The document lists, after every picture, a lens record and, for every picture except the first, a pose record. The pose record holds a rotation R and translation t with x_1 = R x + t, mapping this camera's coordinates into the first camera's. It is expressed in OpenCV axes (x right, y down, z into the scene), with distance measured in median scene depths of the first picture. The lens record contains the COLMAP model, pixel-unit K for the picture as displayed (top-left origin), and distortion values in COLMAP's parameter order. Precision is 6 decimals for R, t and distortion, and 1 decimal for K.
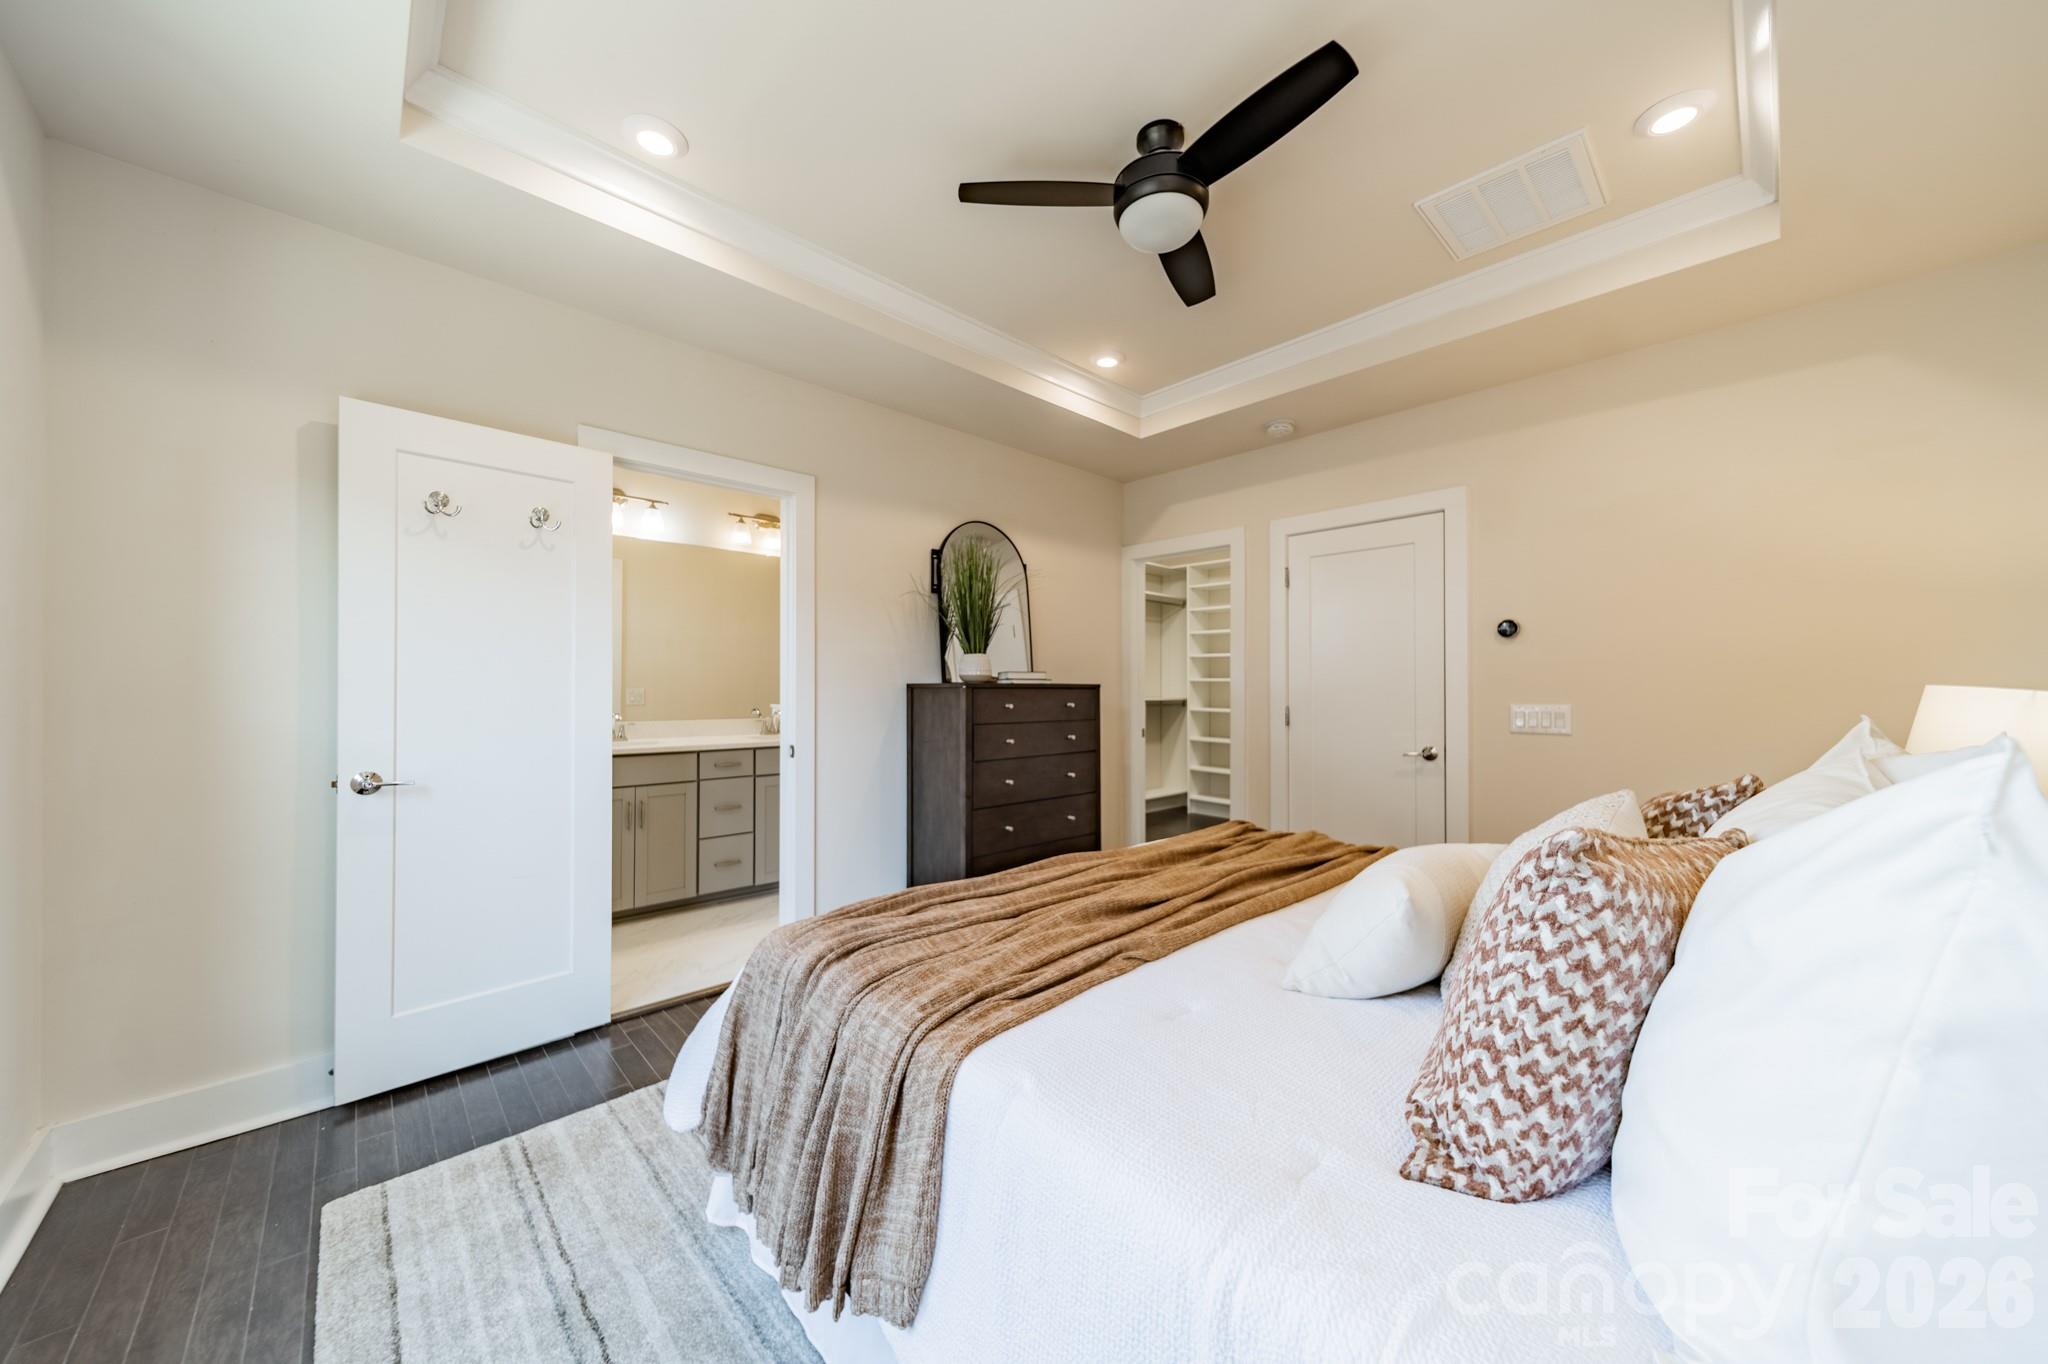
lens RADIAL K [[716.5, 0, 1032.7], [0, 716.5, 683.2], [0, 0, 1]] dist [0.005023, 0.000560]
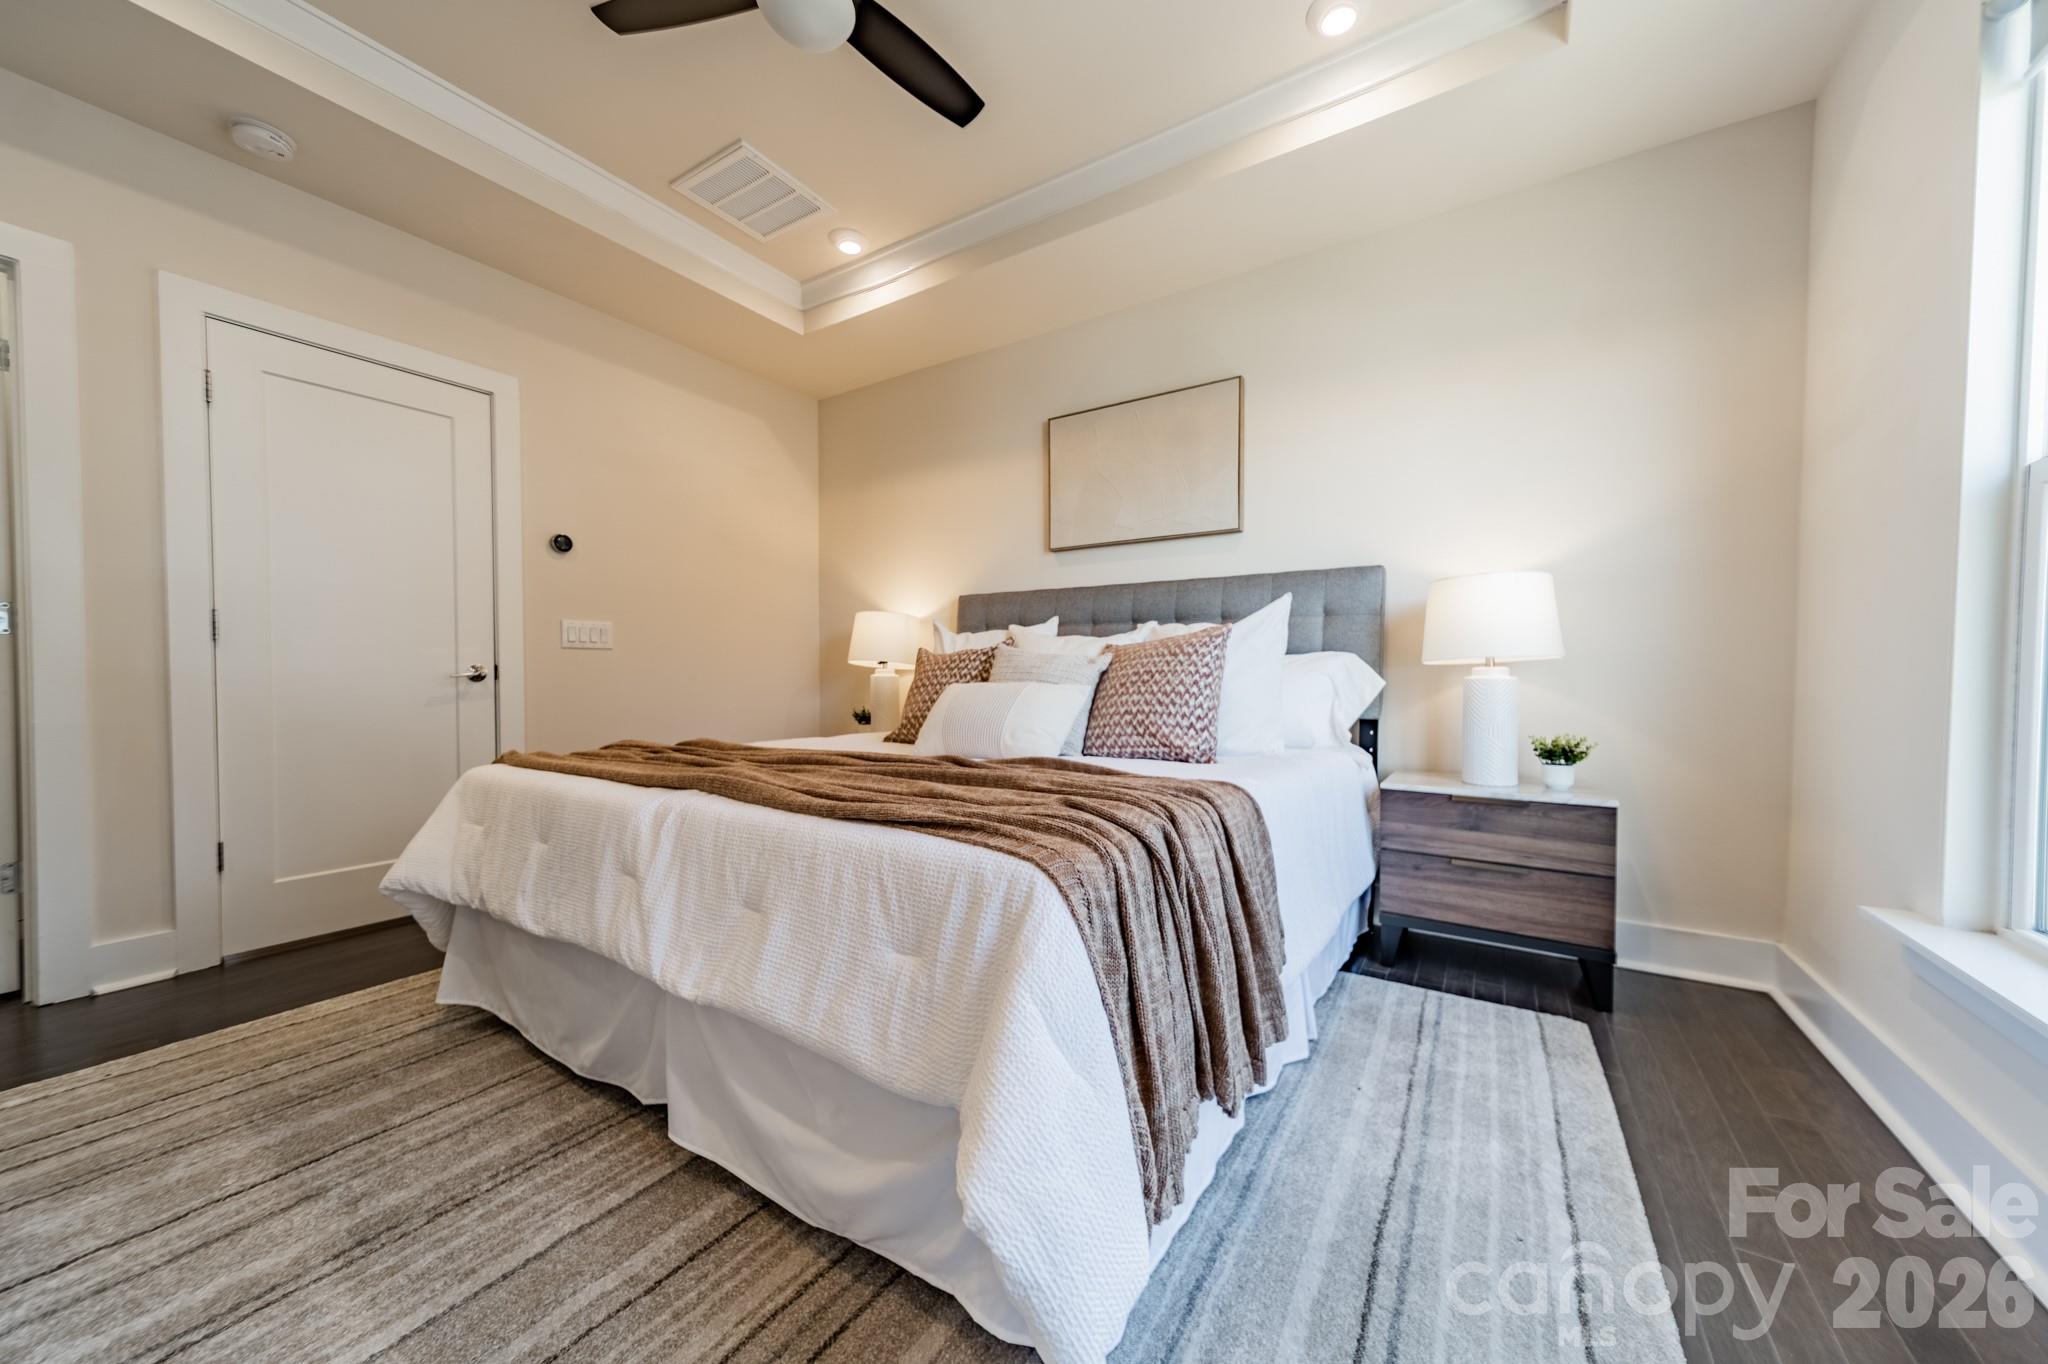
lens RADIAL K [[716.5, 0, 1035.5], [0, 716.5, 683.5], [0, 0, 1]] dist [0.005023, 0.000560]
pose [[-0.248818, -0.021928, 0.968302, -0.473389], [-0.007387, 0.999758, 0.020742, 0.093753], [-0.968522, -0.001991, -0.248920, 0.610839]]
